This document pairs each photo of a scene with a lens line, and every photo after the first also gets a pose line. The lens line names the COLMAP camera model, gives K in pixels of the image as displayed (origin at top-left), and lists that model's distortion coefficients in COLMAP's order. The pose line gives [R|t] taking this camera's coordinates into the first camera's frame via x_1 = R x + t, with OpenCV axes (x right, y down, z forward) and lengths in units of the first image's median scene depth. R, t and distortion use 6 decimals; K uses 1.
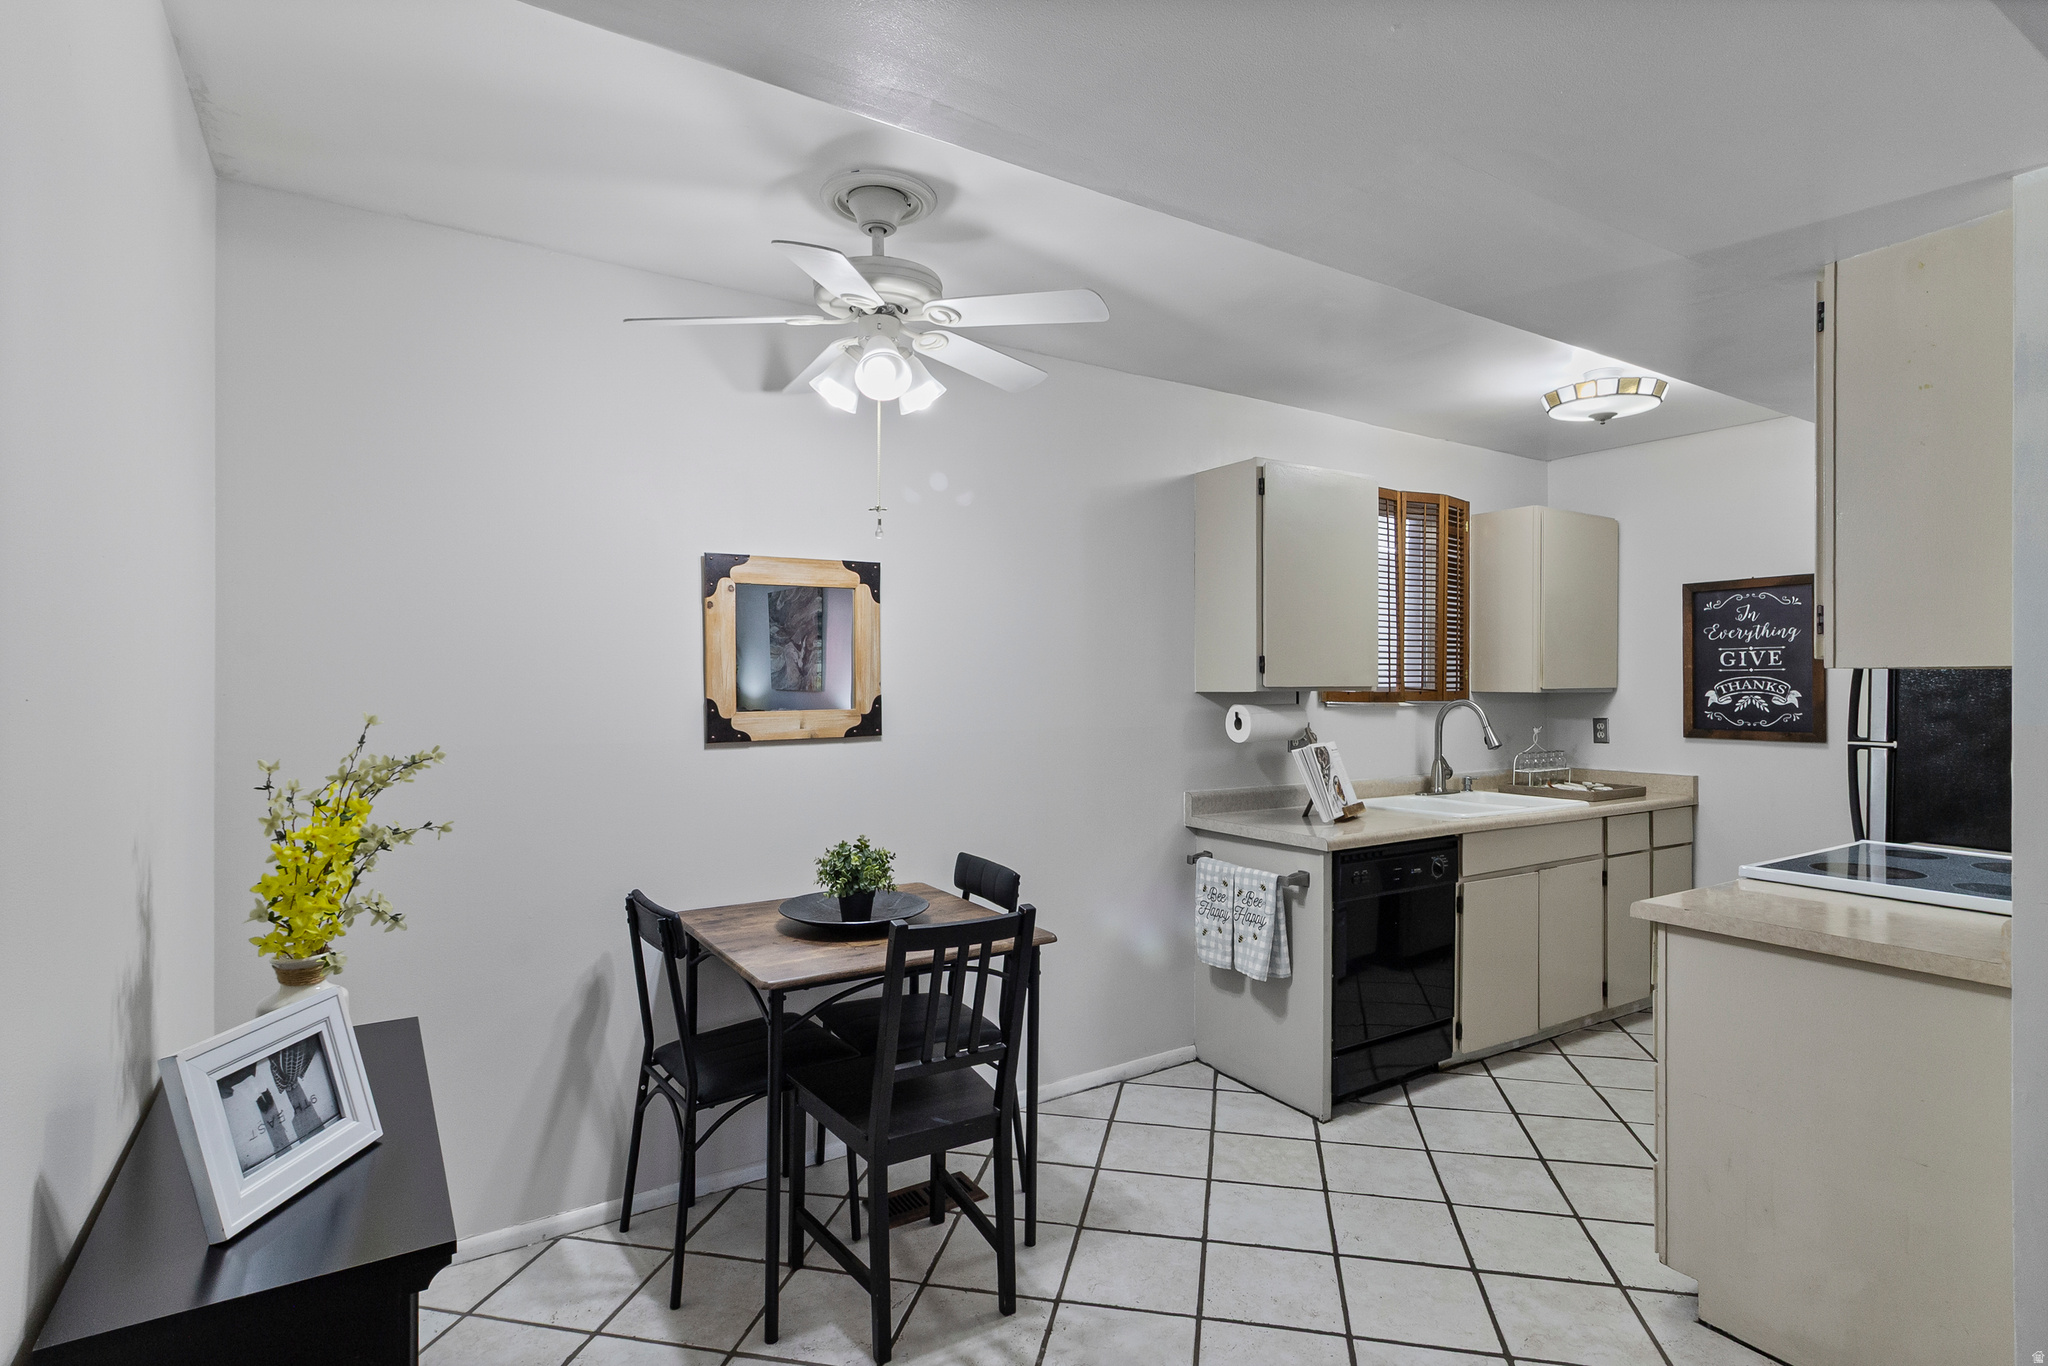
lens RADIAL K [[1020.3, 0, 1021.9], [0, 1020.3, 626.7], [0, 0, 1]] dist [0.001253, 0.000596]
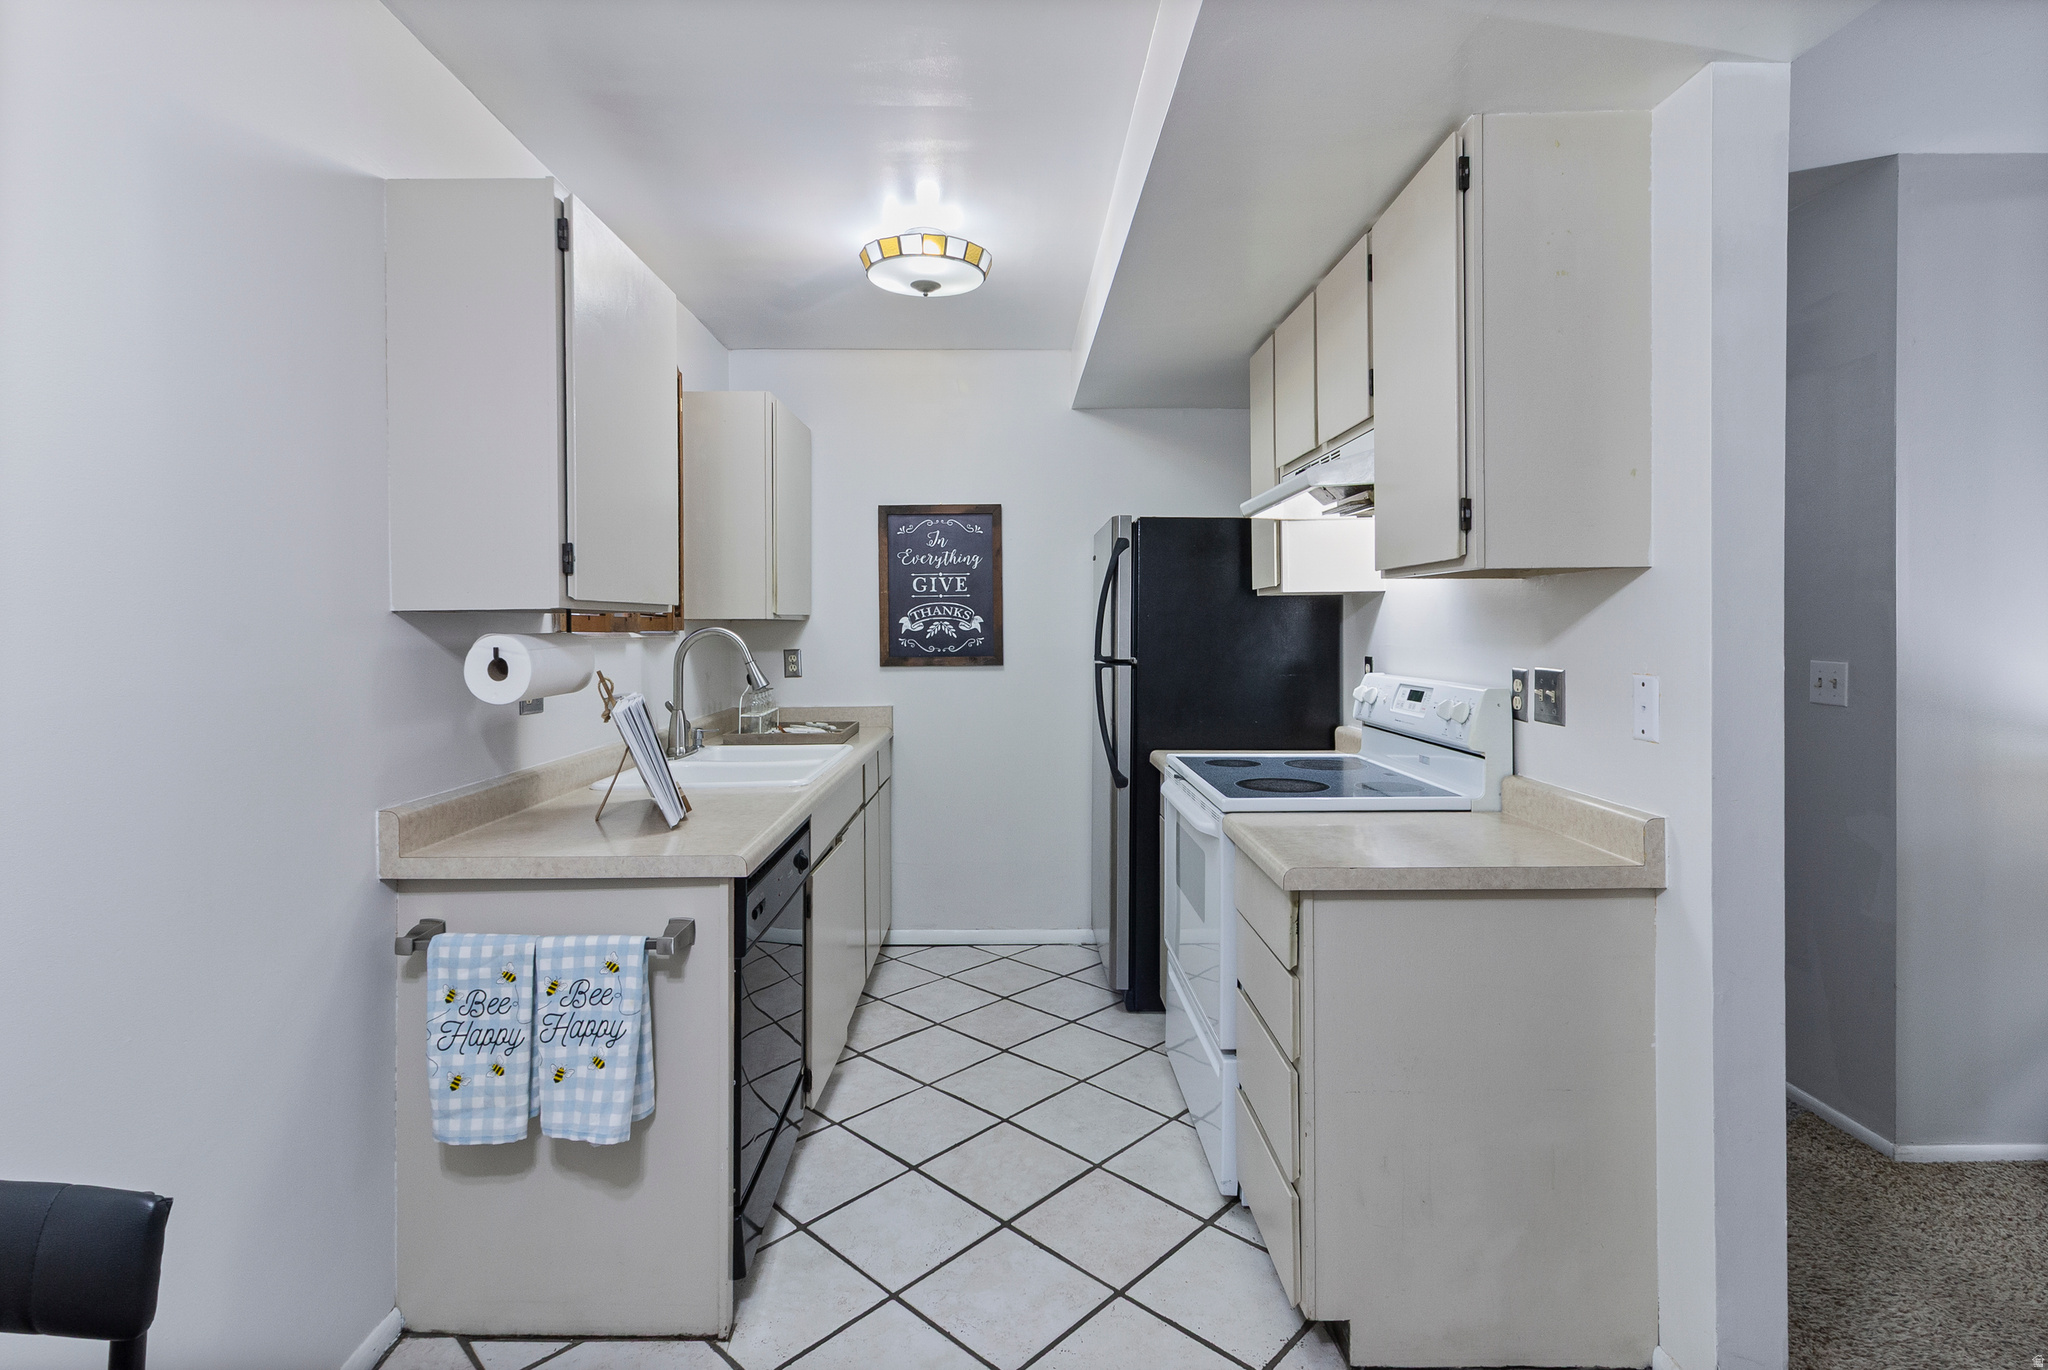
lens RADIAL K [[999.2, 0, 1019.1], [0, 999.2, 616.2], [0, 0, 1]] dist [0.000973, 0.000721]
pose [[0.527576, 0.003933, 0.849499, -0.091711], [-0.041234, 0.998929, 0.020984, 0.046196], [-0.848506, -0.046099, 0.527173, 0.501730]]
